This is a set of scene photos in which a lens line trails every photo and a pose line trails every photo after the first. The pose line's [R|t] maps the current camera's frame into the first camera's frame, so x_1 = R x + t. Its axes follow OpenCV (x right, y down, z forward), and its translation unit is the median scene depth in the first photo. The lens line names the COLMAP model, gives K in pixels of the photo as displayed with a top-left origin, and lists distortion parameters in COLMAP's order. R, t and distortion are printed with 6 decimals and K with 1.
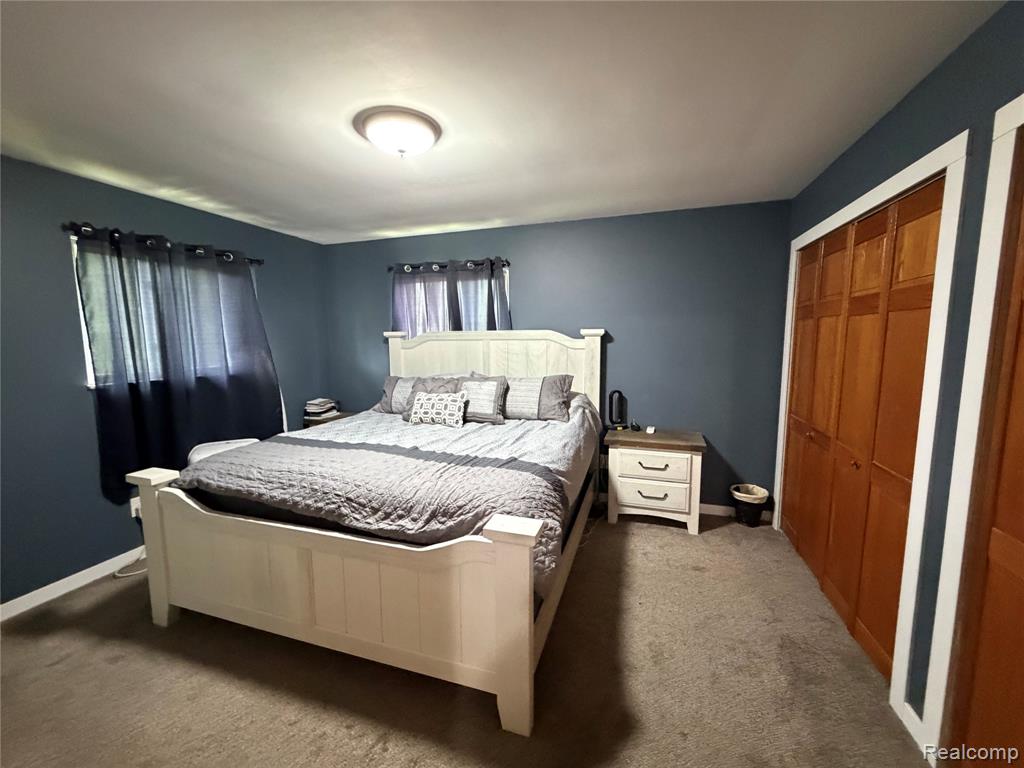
lens RADIAL K [[410.4, 0, 512.0], [0, 410.4, 384.0], [0, 0, 1]] dist [0.002231, -0.000303]
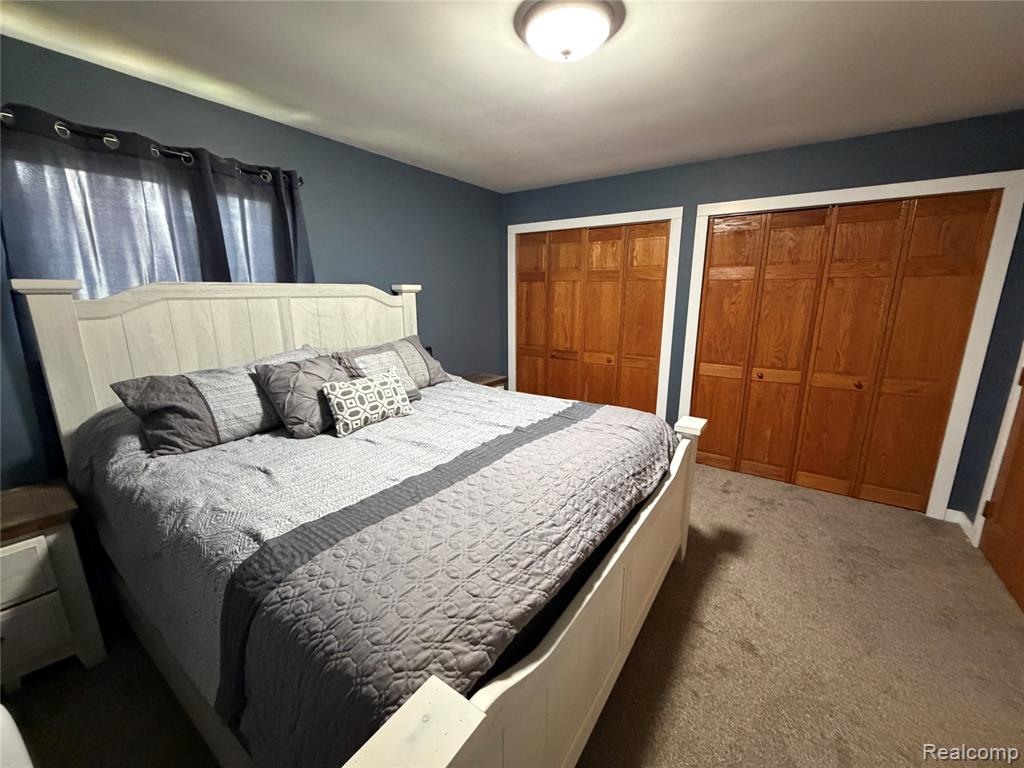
lens RADIAL K [[410.4, 0, 512.0], [0, 410.4, 384.0], [0, 0, 1]] dist [0.002231, -0.000303]
pose [[0.291004, -0.203884, 0.934745, -0.658497], [0.109044, 0.977730, 0.179313, -0.054508], [-0.950487, 0.049747, 0.306756, 0.500042]]
